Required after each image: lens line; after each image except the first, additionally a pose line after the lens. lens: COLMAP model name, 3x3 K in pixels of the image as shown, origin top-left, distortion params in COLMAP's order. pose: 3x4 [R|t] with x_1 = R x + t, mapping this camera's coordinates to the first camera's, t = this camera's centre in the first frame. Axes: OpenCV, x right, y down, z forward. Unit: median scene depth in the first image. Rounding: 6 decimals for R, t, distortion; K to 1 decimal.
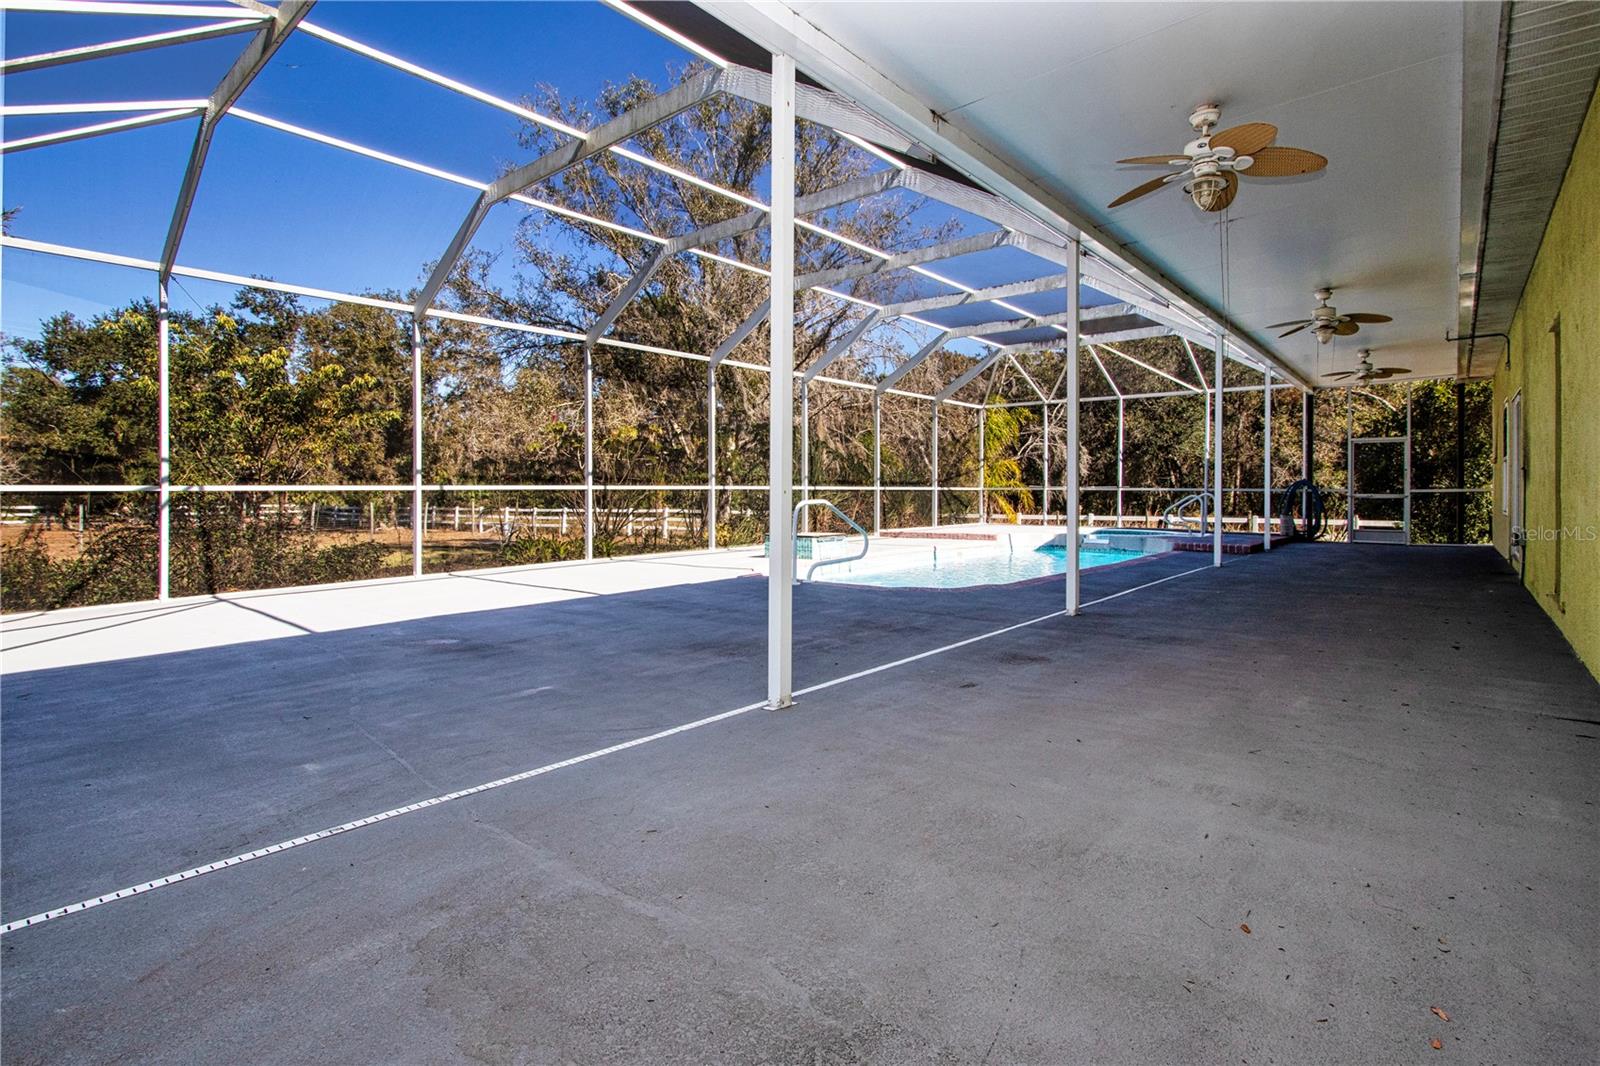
lens RADIAL K [[774.0, 0, 838.6], [0, 774.0, 503.1], [0, 0, 1]] dist [-0.002981, -0.000515]
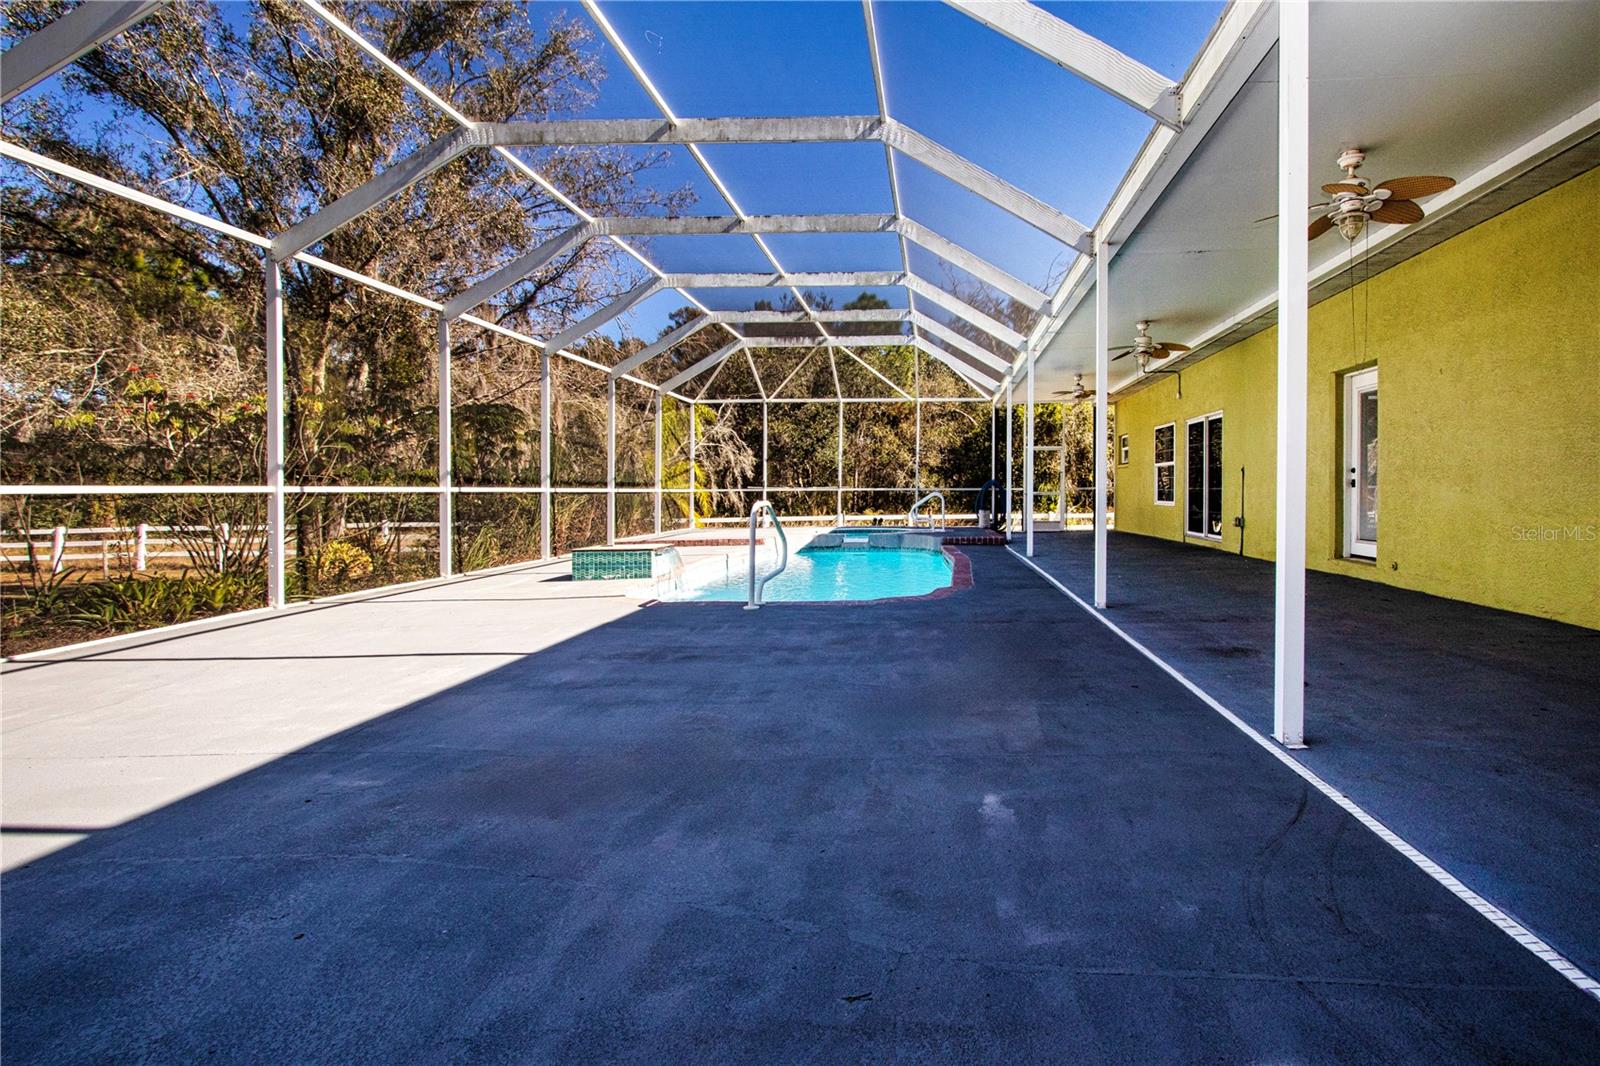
lens RADIAL K [[774.0, 0, 838.6], [0, 774.0, 503.1], [0, 0, 1]] dist [-0.002981, -0.000515]
pose [[0.779478, -0.016027, 0.626224, -0.347246], [0.020594, 0.999788, -0.000047, -0.000049], [-0.626091, 0.012933, 0.779643, 0.239992]]
